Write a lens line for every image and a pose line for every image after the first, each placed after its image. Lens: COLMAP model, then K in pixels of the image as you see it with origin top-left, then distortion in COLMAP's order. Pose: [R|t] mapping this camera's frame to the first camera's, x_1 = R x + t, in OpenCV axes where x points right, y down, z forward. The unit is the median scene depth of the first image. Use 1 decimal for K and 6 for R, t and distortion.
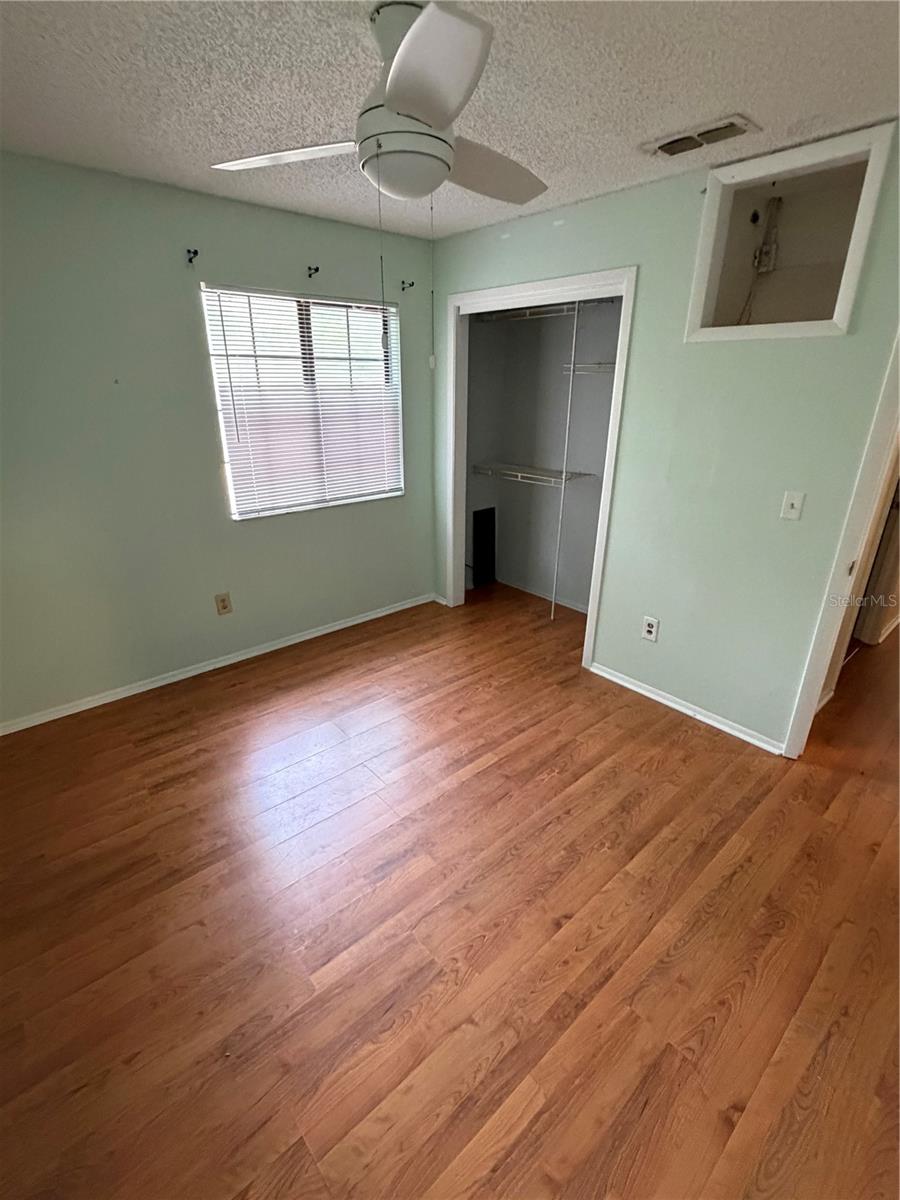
lens RADIAL K [[553.3, 0, 450.0], [0, 553.3, 600.0], [0, 0, 1]] dist [0.001070, 0.000101]
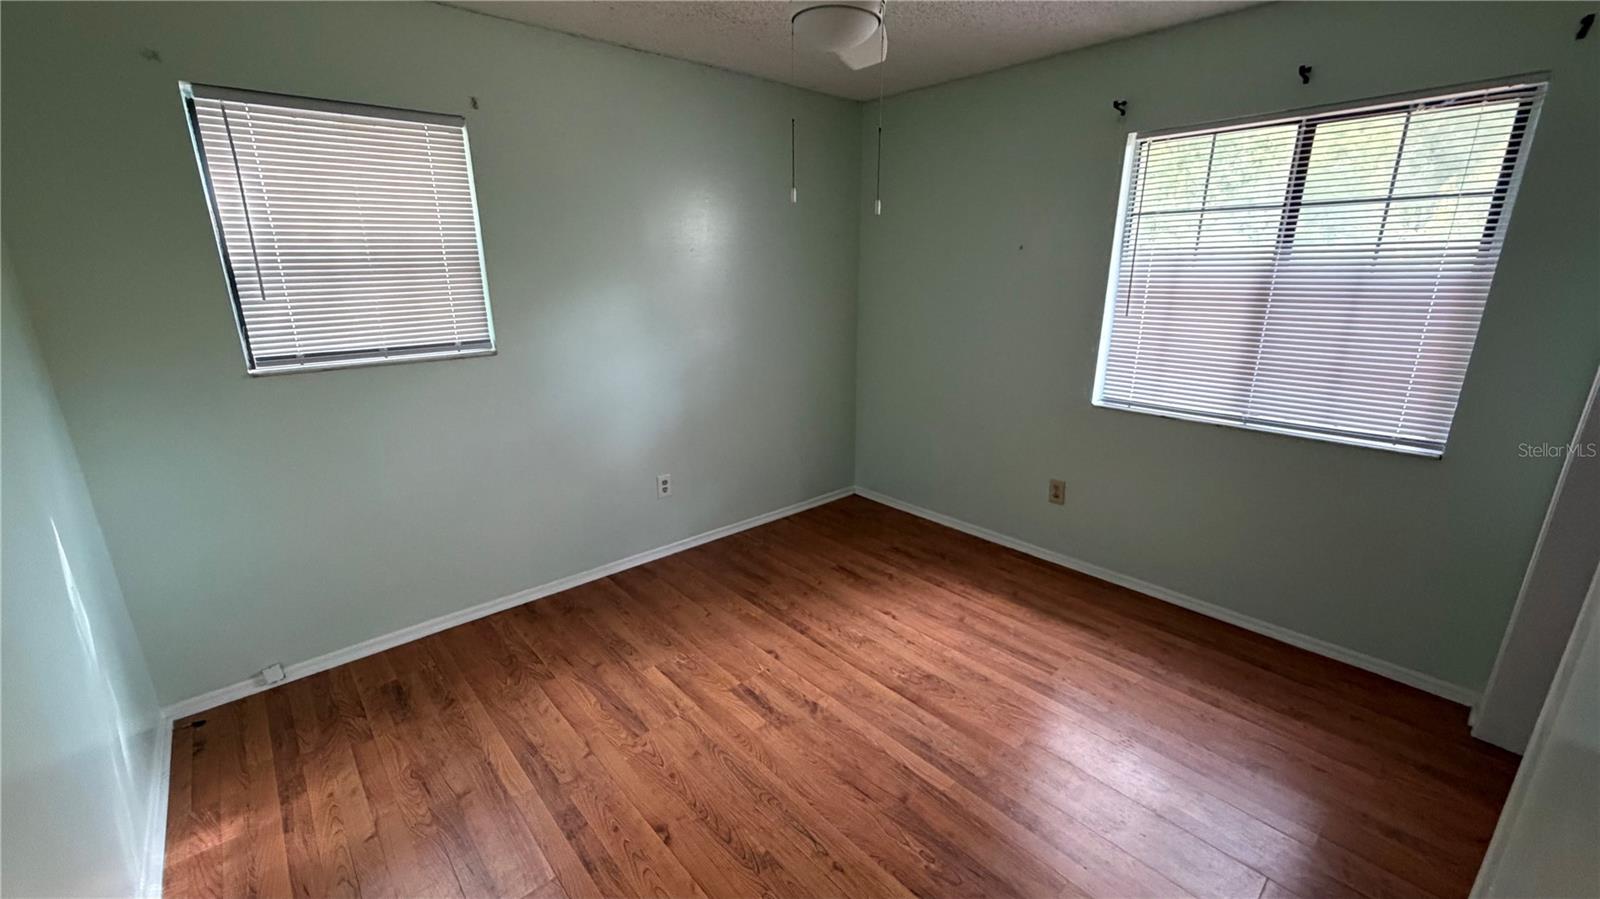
lens RADIAL K [[642.5, 0, 796.2], [0, 642.5, 451.8], [0, 0, 1]] dist [0.001472, 0.000370]
pose [[0.001225, 0.272681, -0.962104, 0.767536], [-0.364171, 0.896160, 0.253527, -0.218324], [0.931331, 0.350060, 0.100400, 0.672445]]
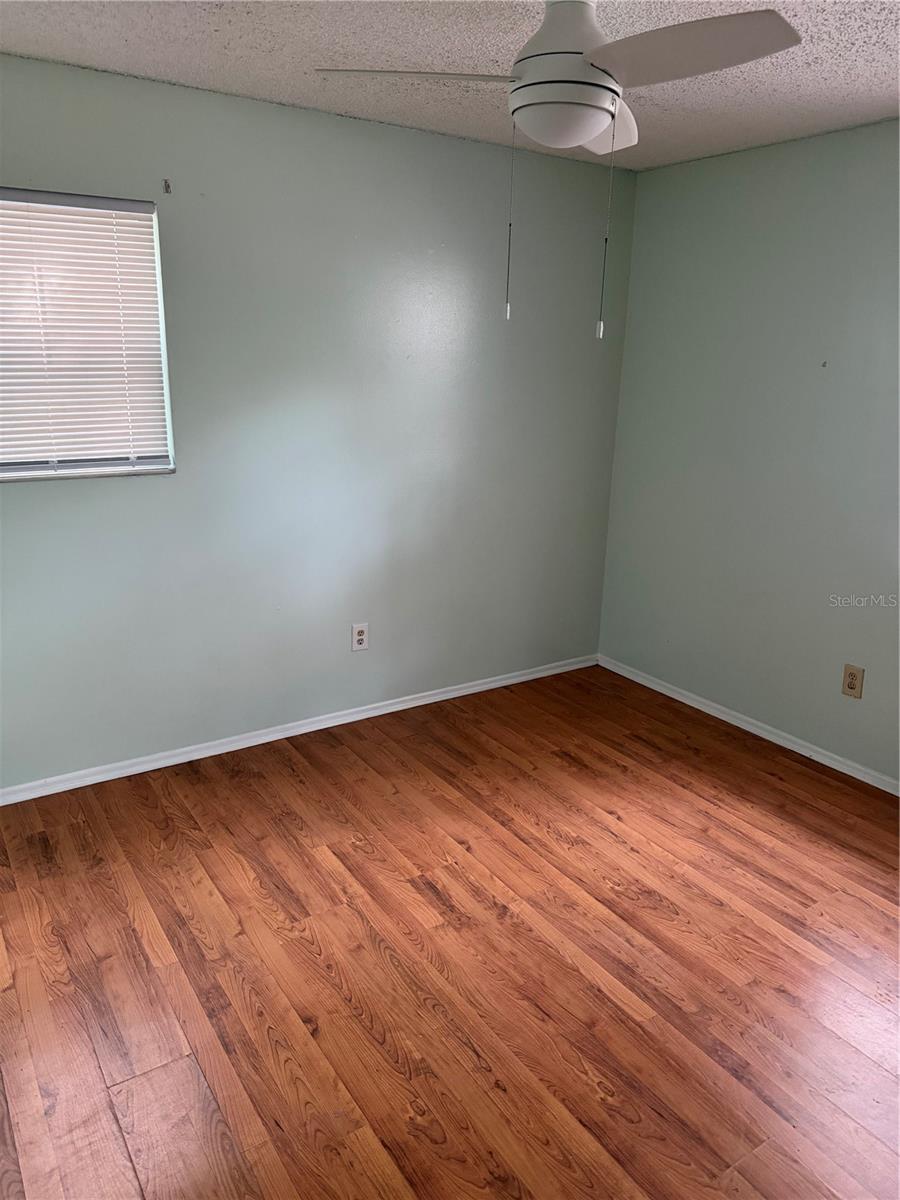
lens RADIAL K [[847.3, 0, 452.9], [0, 847.3, 604.8], [0, 0, 1]] dist [0.079982, -0.130288]
pose [[-0.137619, 0.271427, -0.952569, 0.879778], [-0.388603, 0.869815, 0.303989, -0.282270], [0.911070, 0.412006, -0.014225, 0.727221]]
